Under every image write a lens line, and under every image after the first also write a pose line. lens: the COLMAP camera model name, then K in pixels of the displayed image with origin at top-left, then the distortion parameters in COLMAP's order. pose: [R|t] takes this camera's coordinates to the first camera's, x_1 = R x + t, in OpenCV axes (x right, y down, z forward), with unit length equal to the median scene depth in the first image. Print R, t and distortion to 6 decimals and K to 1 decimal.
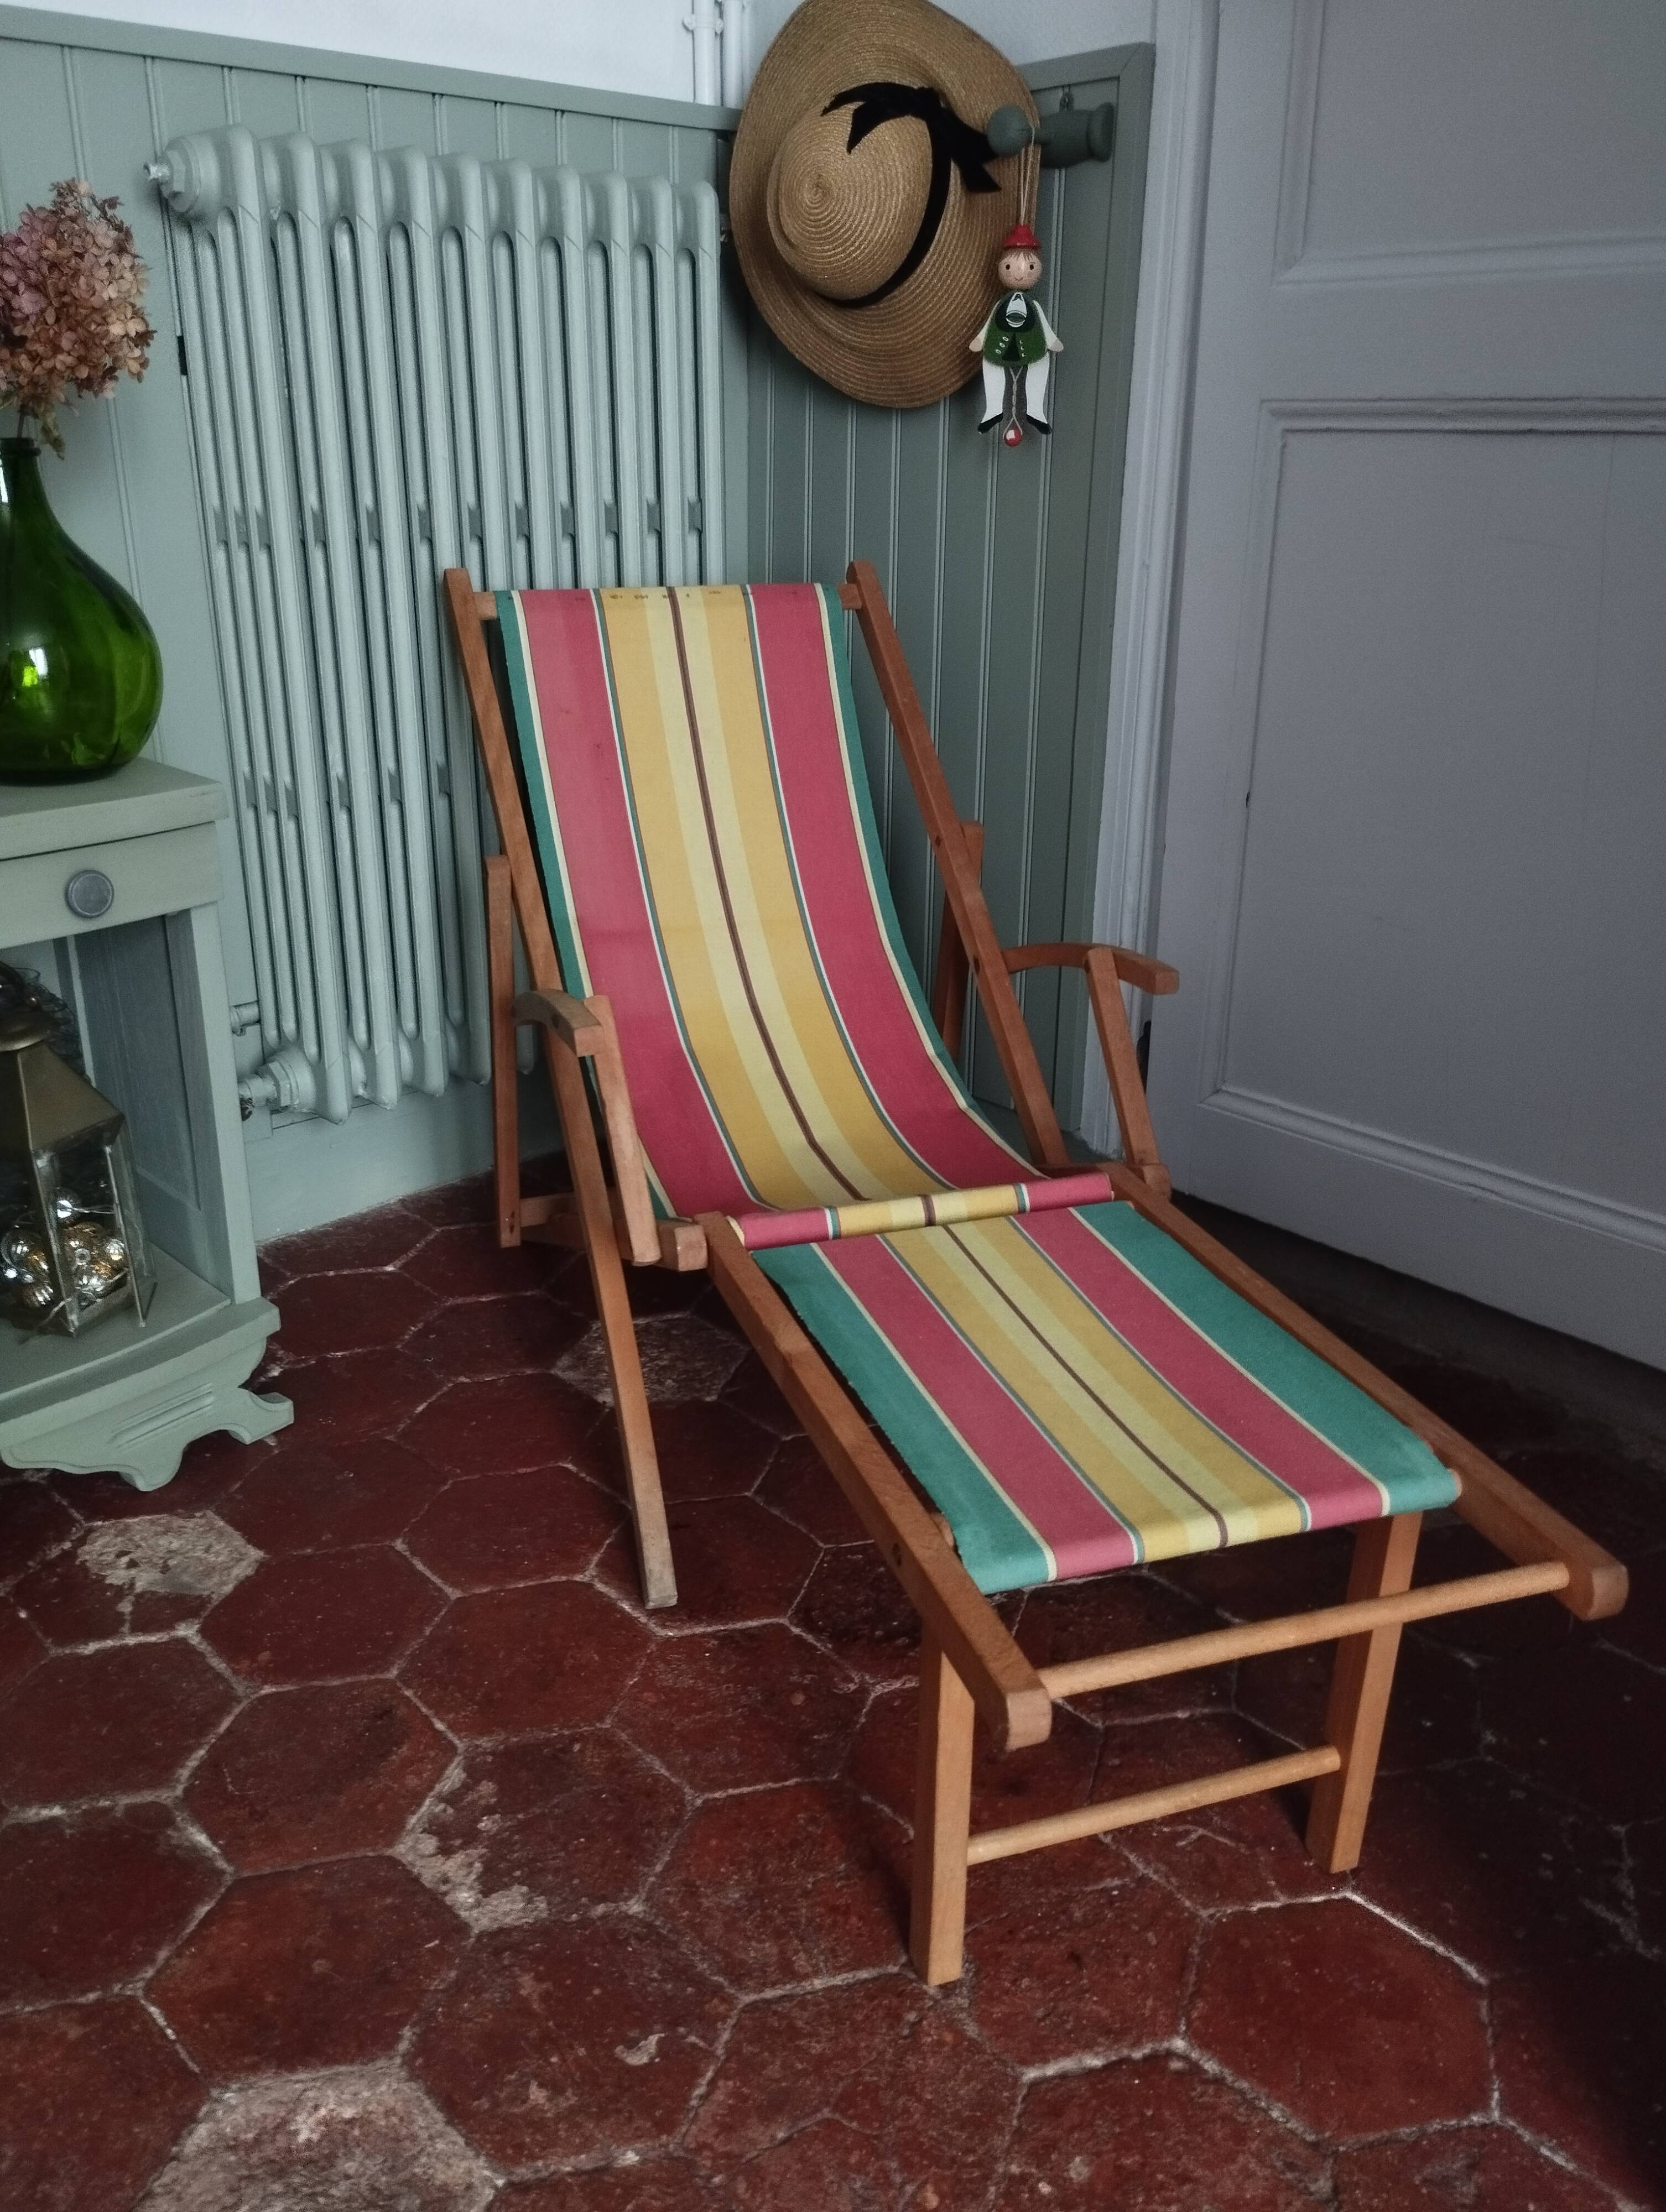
lens RADIAL K [[1802.5, 0, 835.3], [0, 1802.5, 1058.4], [0, 0, 1]] dist [0.076796, -0.100499]
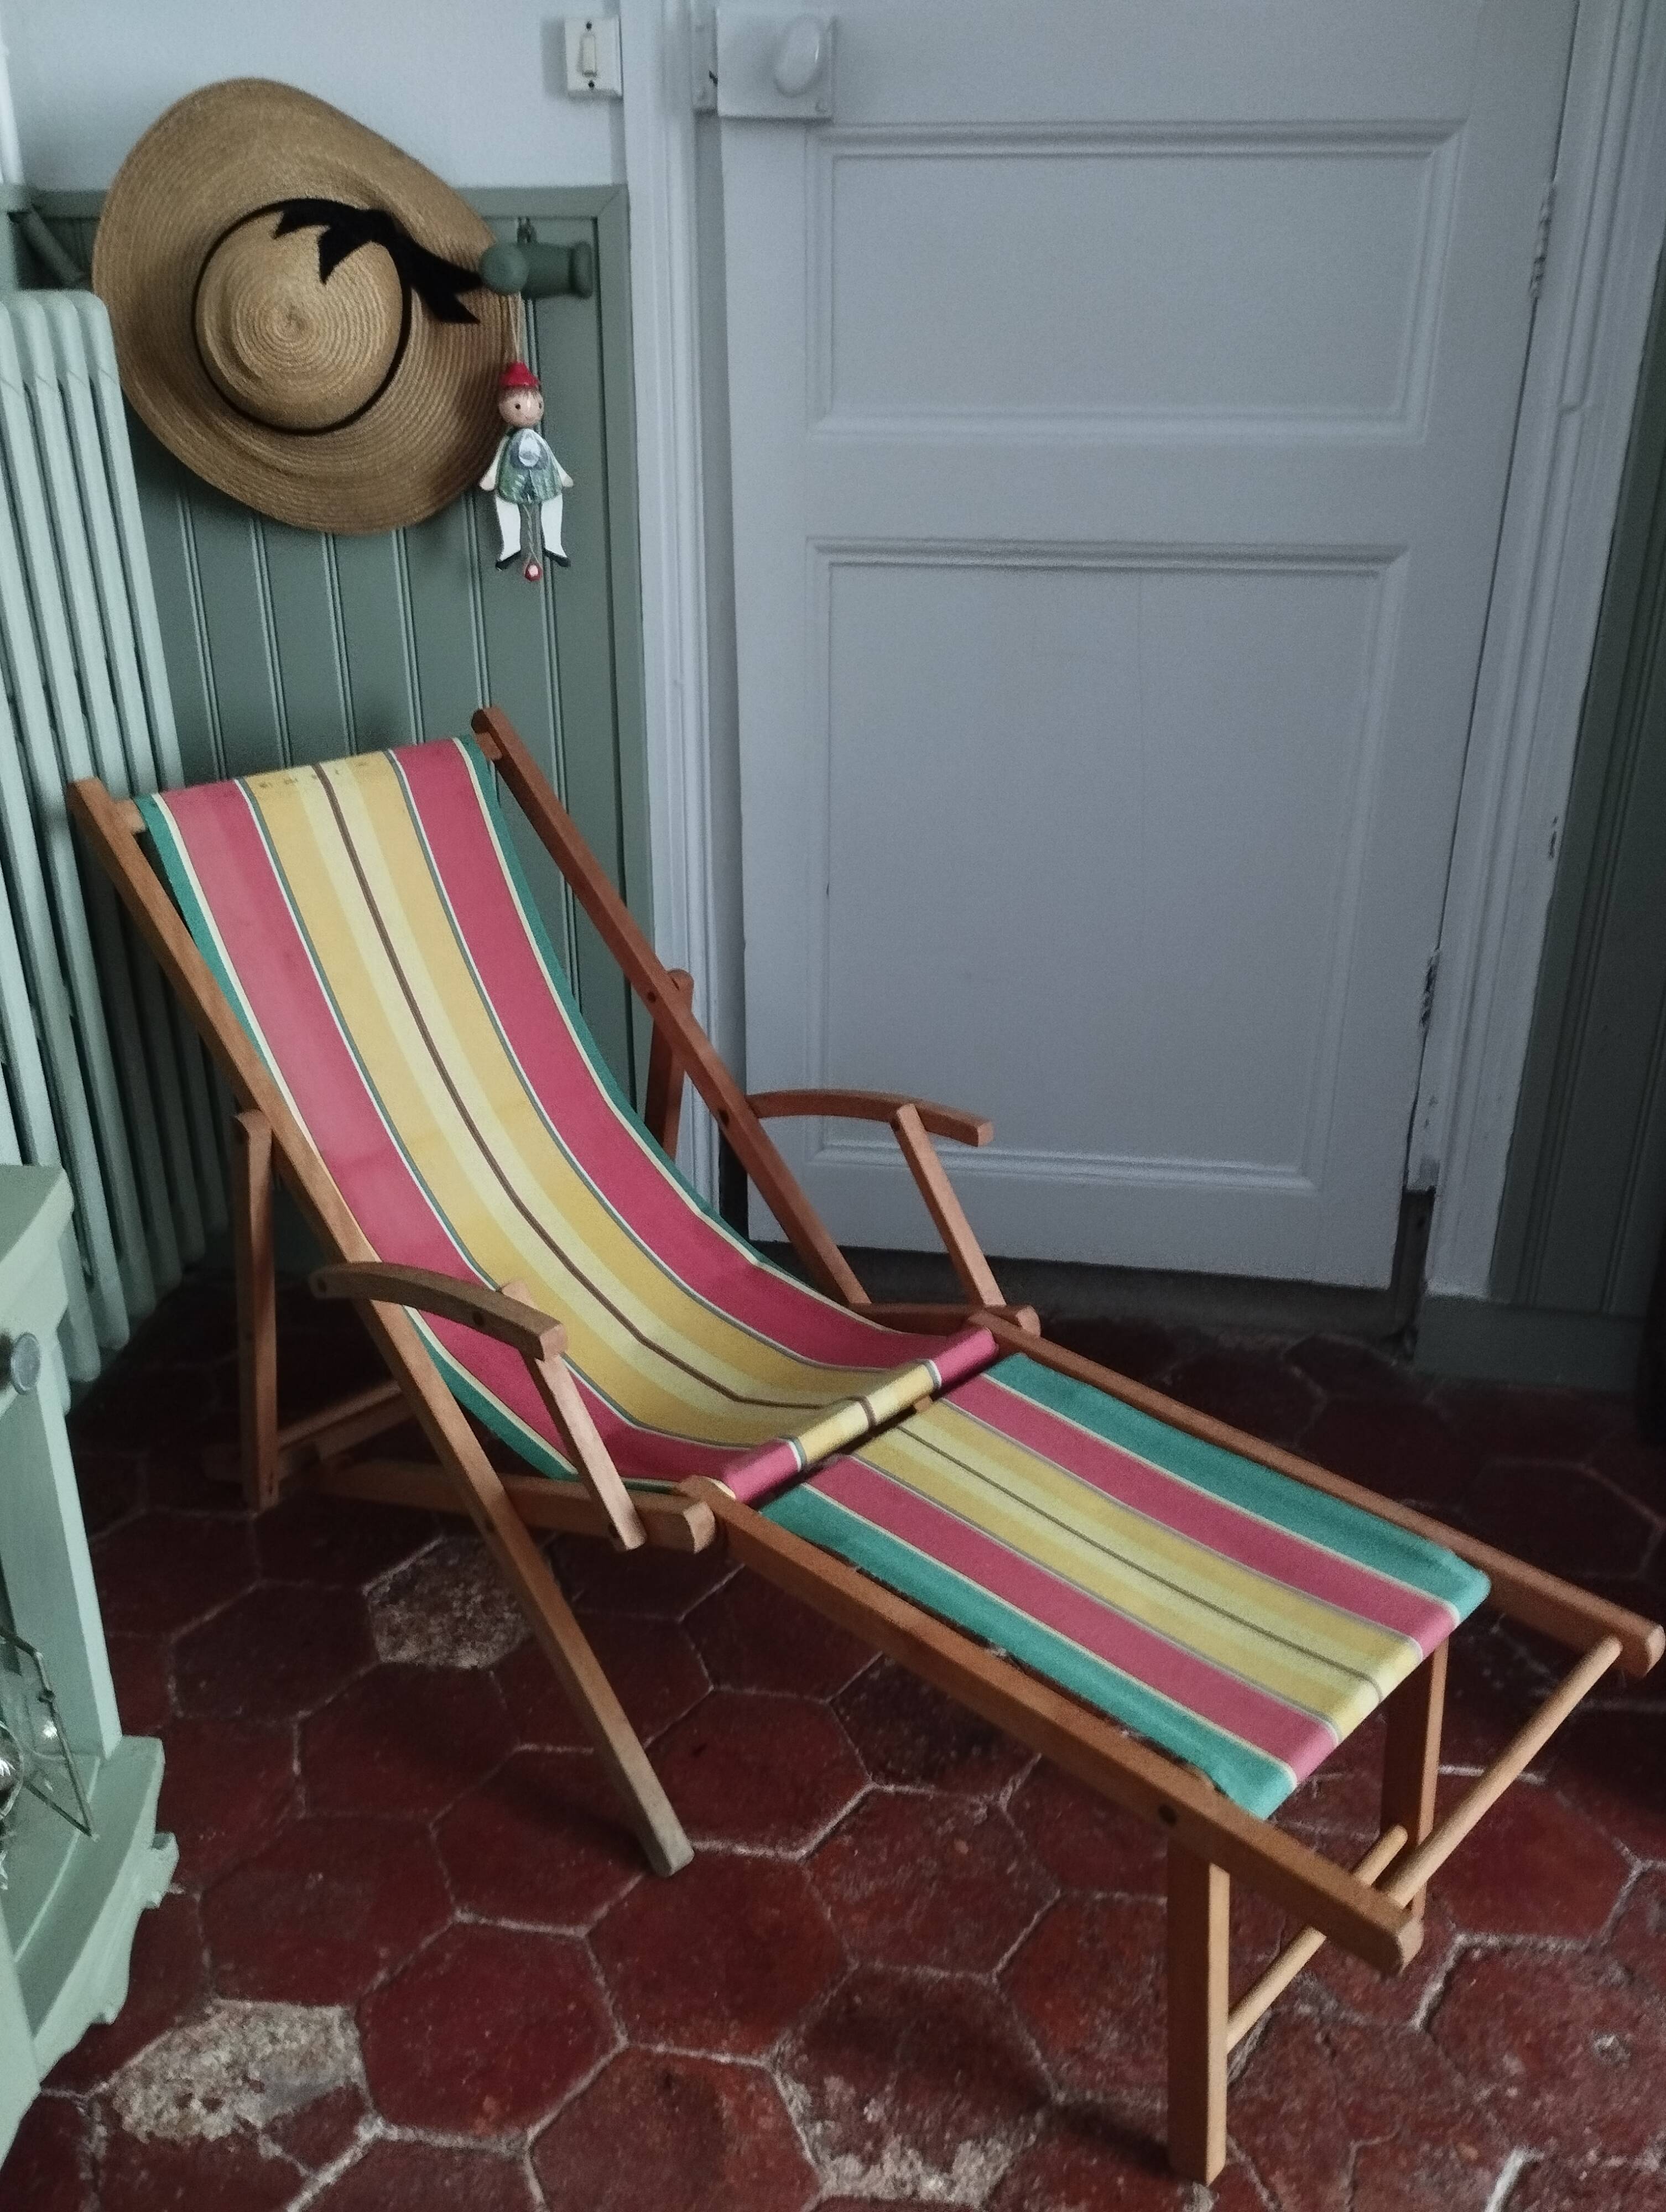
lens RADIAL K [[1802.5, 0, 835.3], [0, 1802.5, 1058.4], [0, 0, 1]] dist [0.076796, -0.100499]
pose [[0.774481, -0.253693, 0.579499, -0.519128], [0.216909, 0.967027, 0.133453, -0.229702], [-0.594247, 0.022342, 0.803972, 0.147964]]
